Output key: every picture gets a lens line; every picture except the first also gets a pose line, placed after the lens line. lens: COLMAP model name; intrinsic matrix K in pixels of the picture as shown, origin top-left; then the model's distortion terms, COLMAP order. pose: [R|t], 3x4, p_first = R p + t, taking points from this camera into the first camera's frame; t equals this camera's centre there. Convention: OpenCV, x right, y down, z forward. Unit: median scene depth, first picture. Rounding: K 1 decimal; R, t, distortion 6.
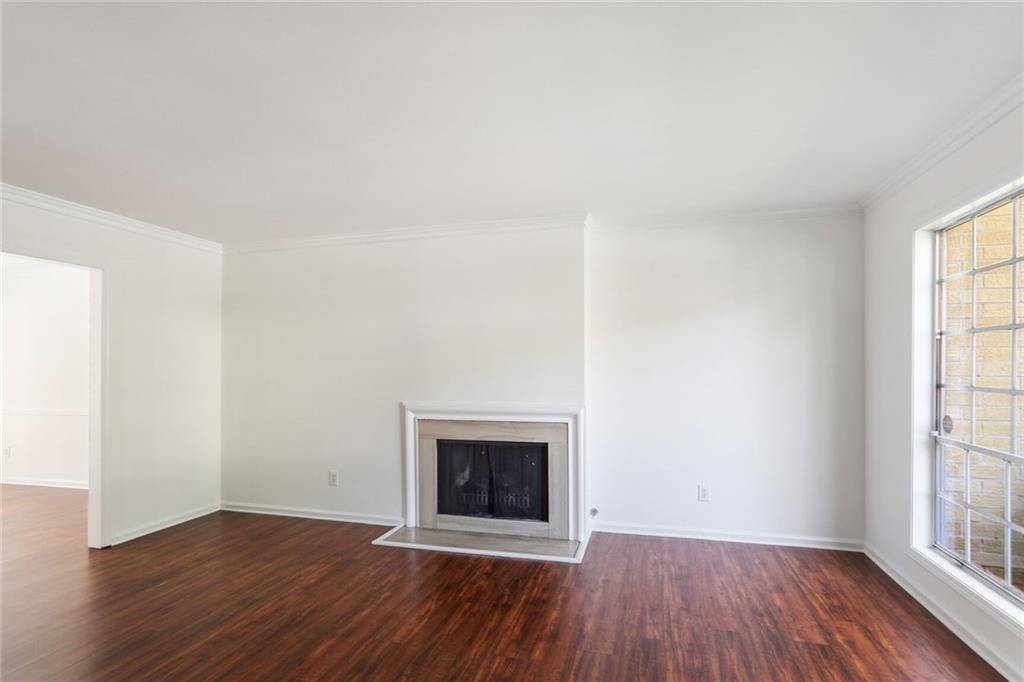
lens RADIAL K [[499.4, 0, 501.0], [0, 499.4, 361.6], [0, 0, 1]] dist [0.000160, 0.001822]
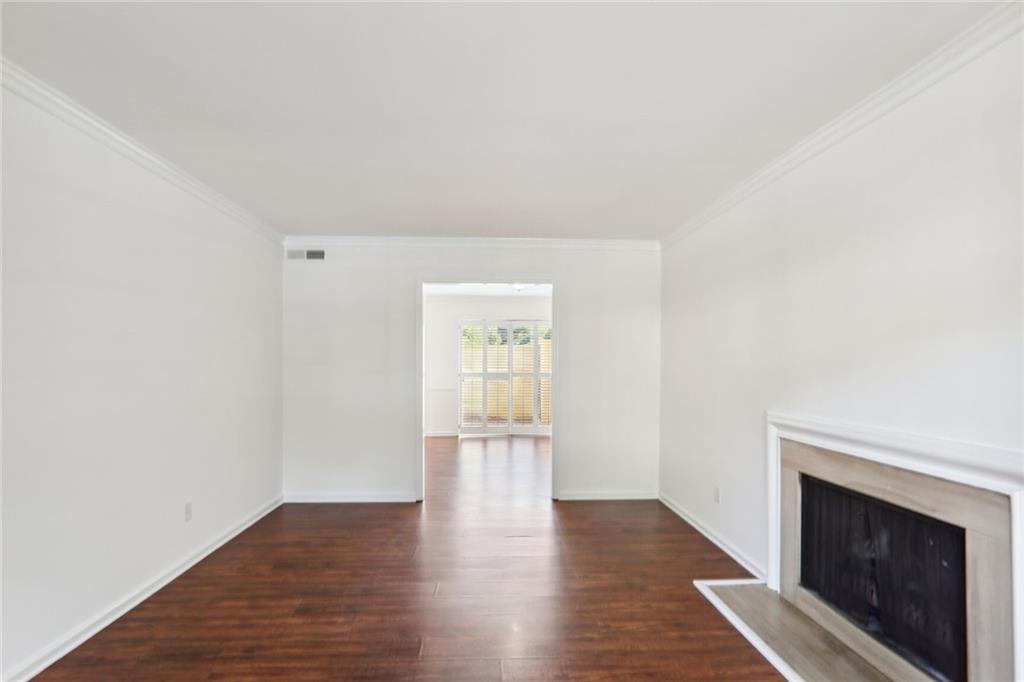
lens RADIAL K [[499.4, 0, 501.0], [0, 499.4, 361.6], [0, 0, 1]] dist [0.000160, 0.001822]
pose [[0.335385, 0.005645, -0.942064, 0.360851], [0.011844, 0.999878, 0.010208, -0.000460], [0.942007, -0.014582, 0.335277, 0.419765]]
